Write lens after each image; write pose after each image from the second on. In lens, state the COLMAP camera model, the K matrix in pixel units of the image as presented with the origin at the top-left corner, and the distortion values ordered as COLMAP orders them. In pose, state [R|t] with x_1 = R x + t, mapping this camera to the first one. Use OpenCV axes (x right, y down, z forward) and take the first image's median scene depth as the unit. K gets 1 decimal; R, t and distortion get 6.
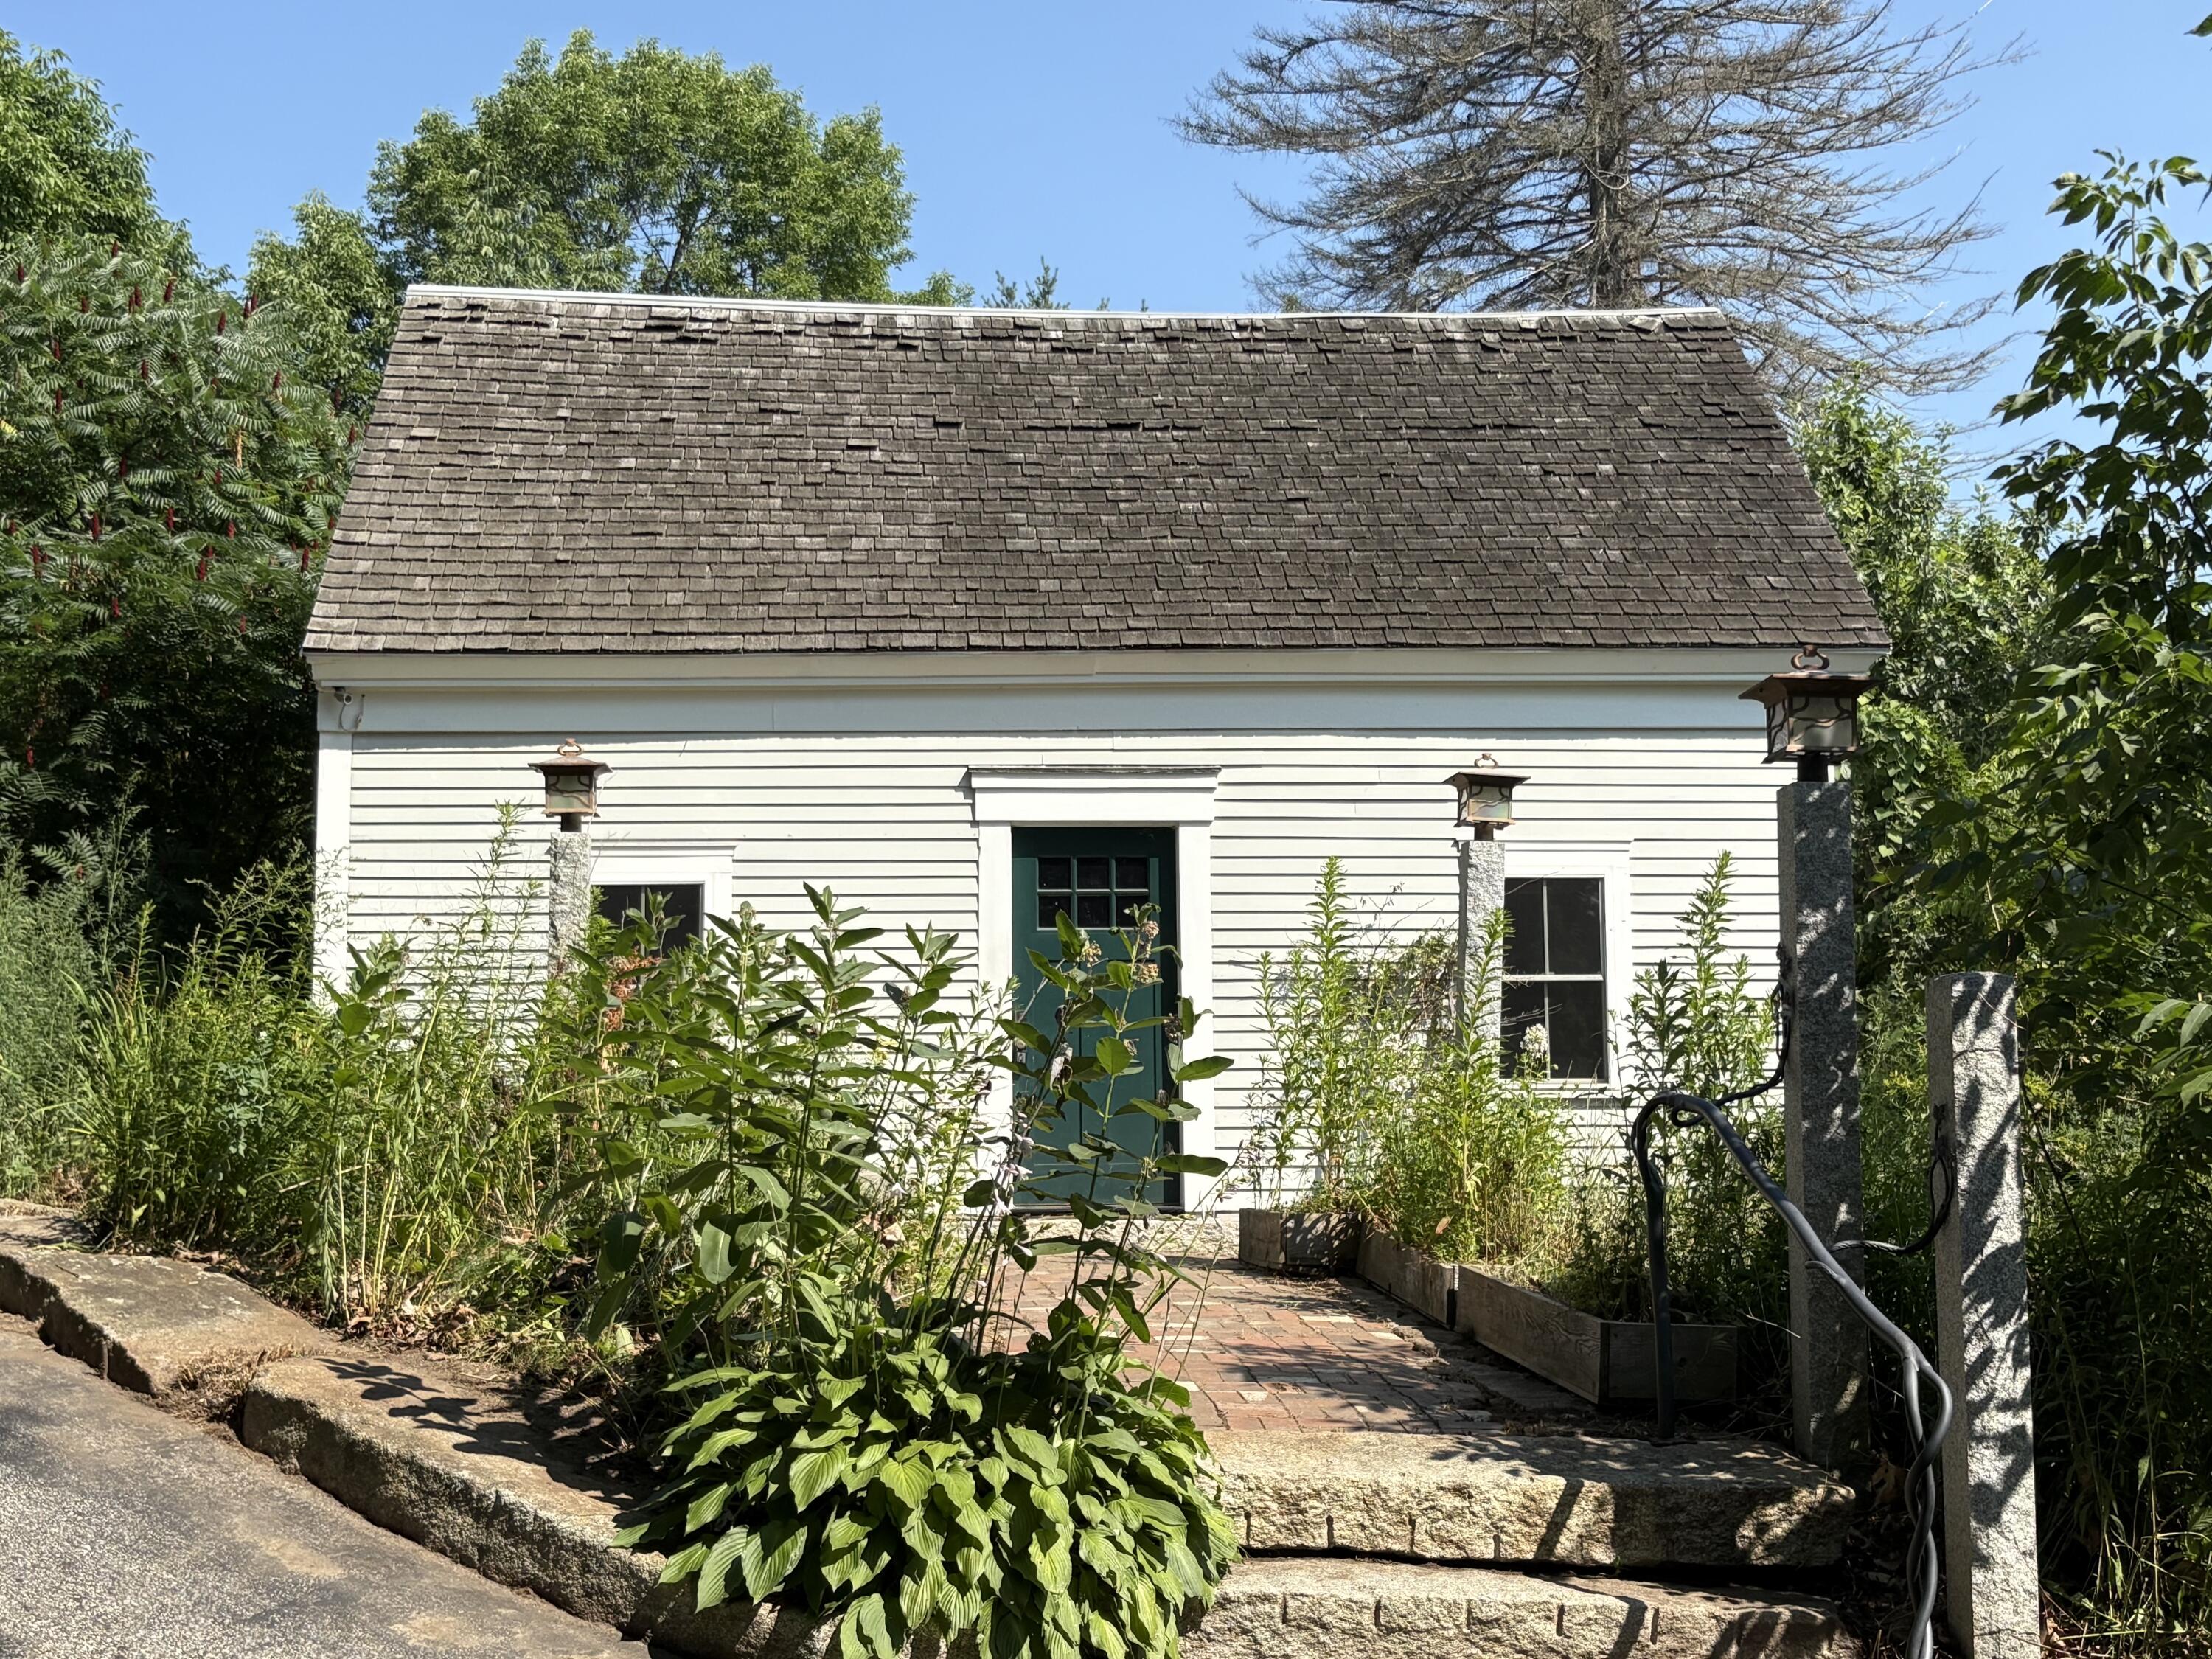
lens RADIAL K [[2925.9, 0, 1106.0], [0, 2925.9, 829.5], [0, 0, 1]] dist [0.215377, -0.708511]
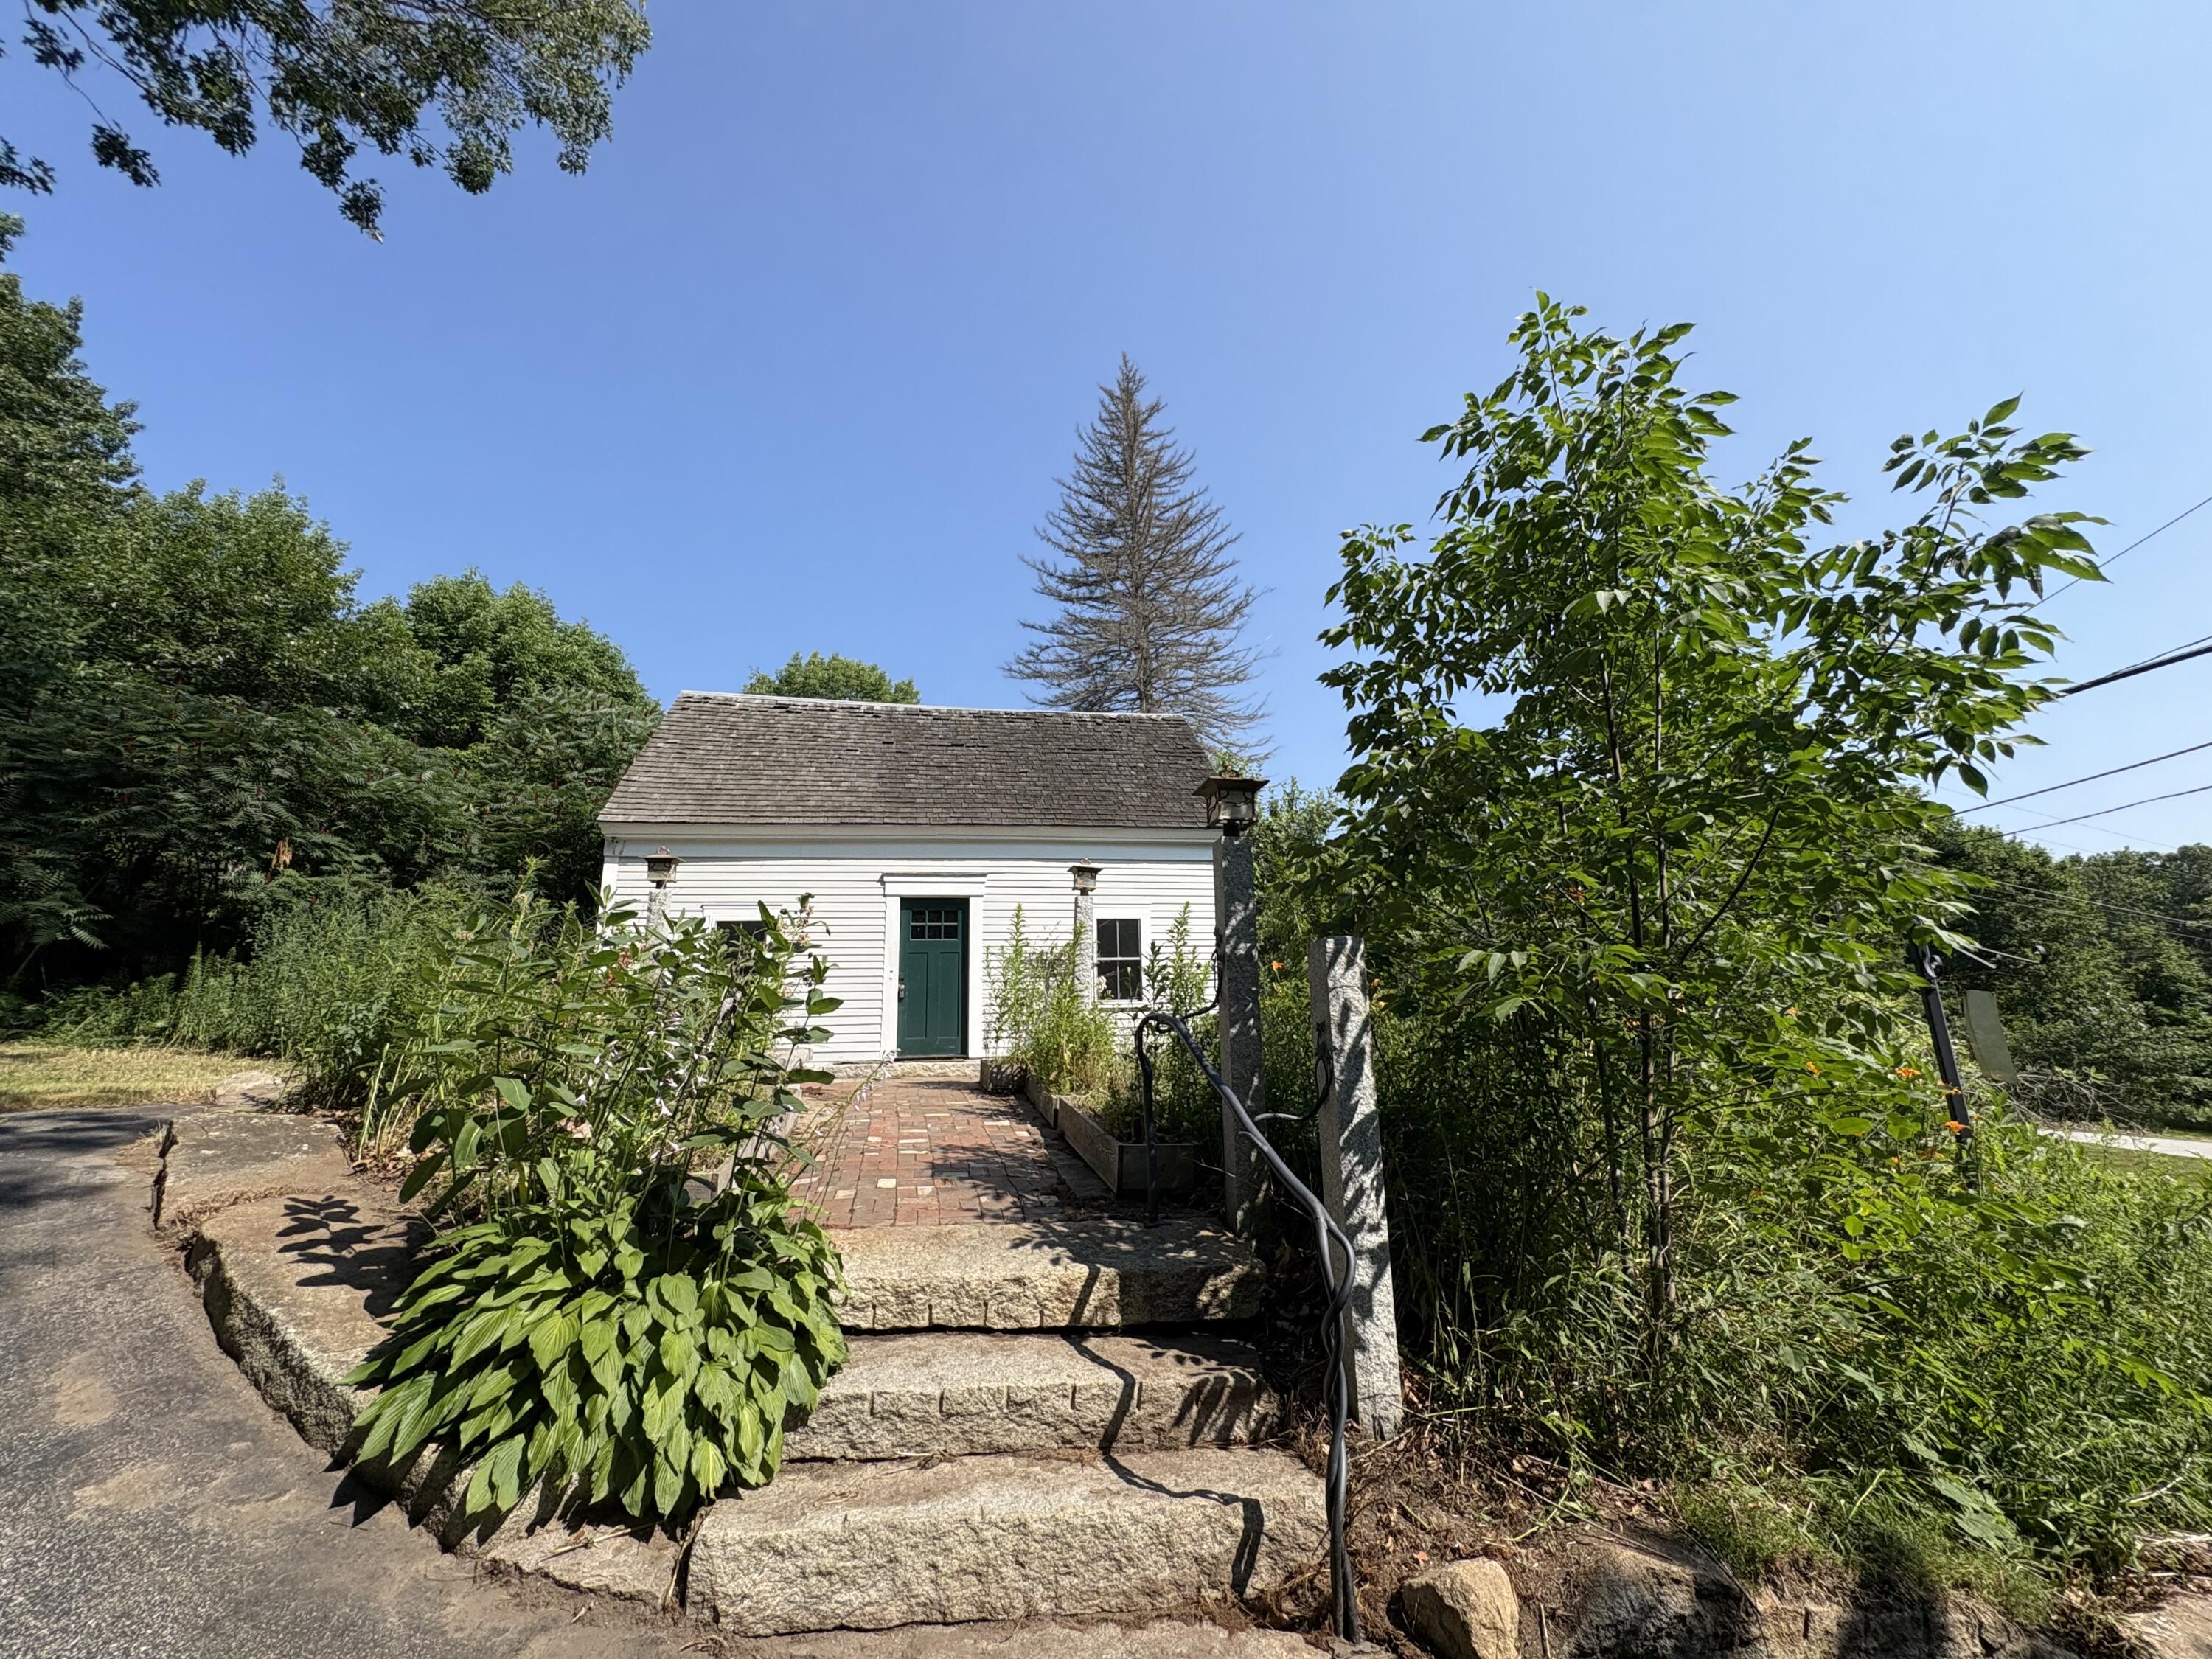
lens RADIAL K [[905.2, 0, 1093.5], [0, 905.2, 820.7], [0, 0, 1]] dist [-0.002808, 0.000984]
pose [[0.994669, 0.010717, 0.102556, 0.112812], [0.000448, 0.994126, -0.108230, 0.039166], [-0.103114, 0.107699, 0.988822, 0.531098]]
